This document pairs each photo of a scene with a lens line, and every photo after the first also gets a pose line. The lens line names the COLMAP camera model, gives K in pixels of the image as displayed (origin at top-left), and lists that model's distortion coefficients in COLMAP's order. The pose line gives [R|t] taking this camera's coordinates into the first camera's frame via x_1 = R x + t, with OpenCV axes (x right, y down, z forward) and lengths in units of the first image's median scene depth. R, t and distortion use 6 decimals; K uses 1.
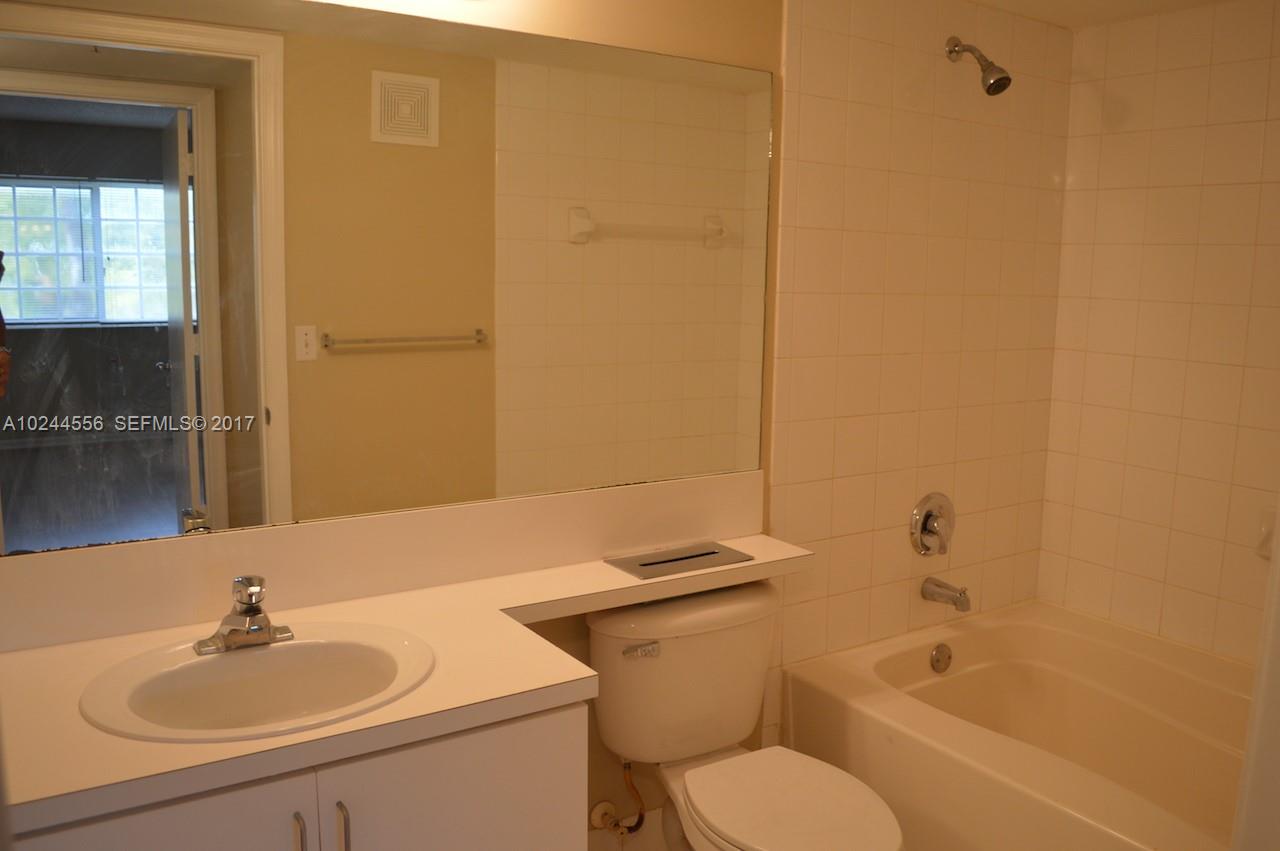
lens RADIAL K [[1025.8, 0, 649.5], [0, 1025.8, 425.5], [0, 0, 1]] dist [-0.079880, 0.006562]
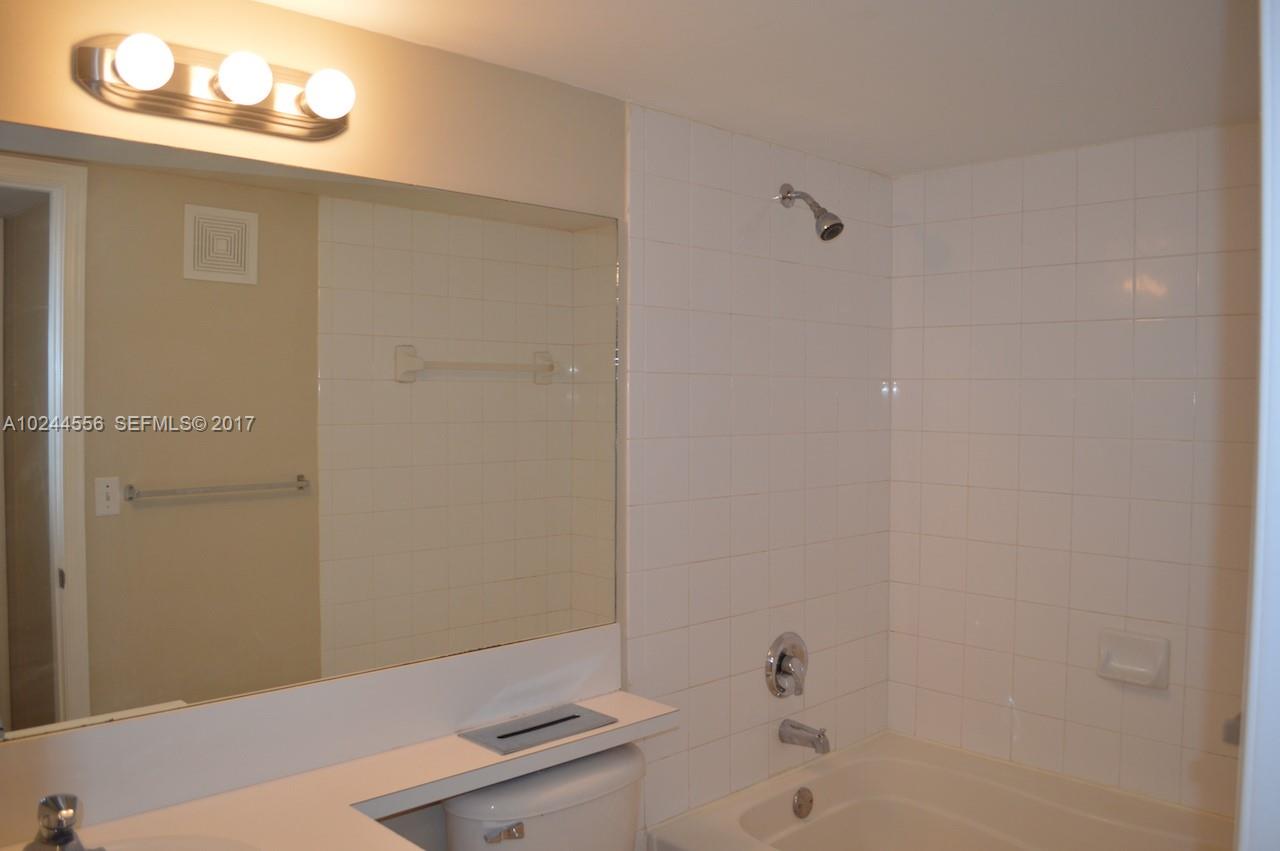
lens RADIAL K [[1025.8, 0, 649.5], [0, 1025.8, 425.5], [0, 0, 1]] dist [-0.079880, 0.006562]
pose [[0.982606, -0.018971, 0.184729, -0.030349], [0.040419, 0.992768, -0.113039, -0.026741], [-0.181248, 0.118539, 0.976267, 0.034334]]
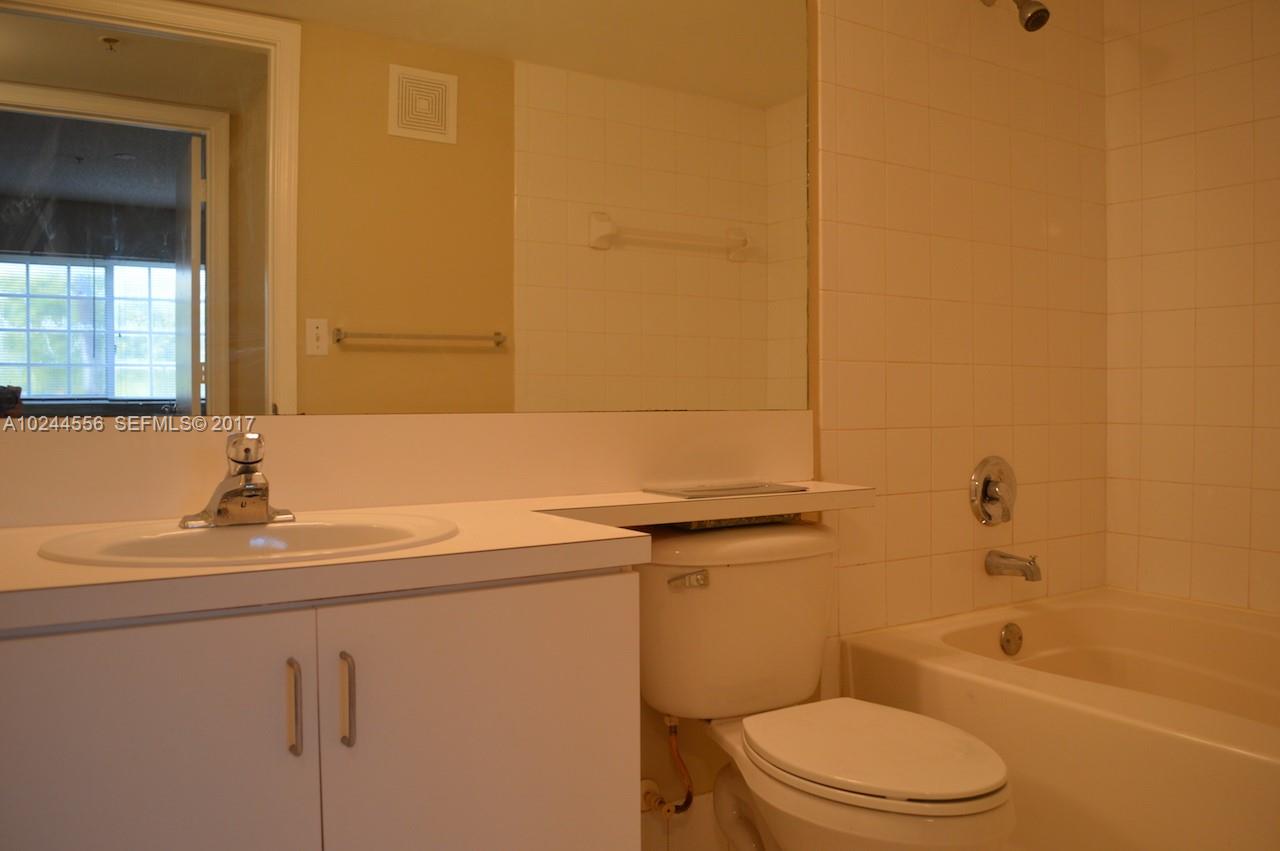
lens RADIAL K [[1024.5, 0, 647.9], [0, 1024.5, 423.7], [0, 0, 1]] dist [-0.081041, 0.004745]
pose [[0.999764, -0.019799, -0.008915, -0.024482], [0.018545, 0.992151, -0.123664, 0.144951], [0.011294, 0.123469, 0.992284, 0.080347]]
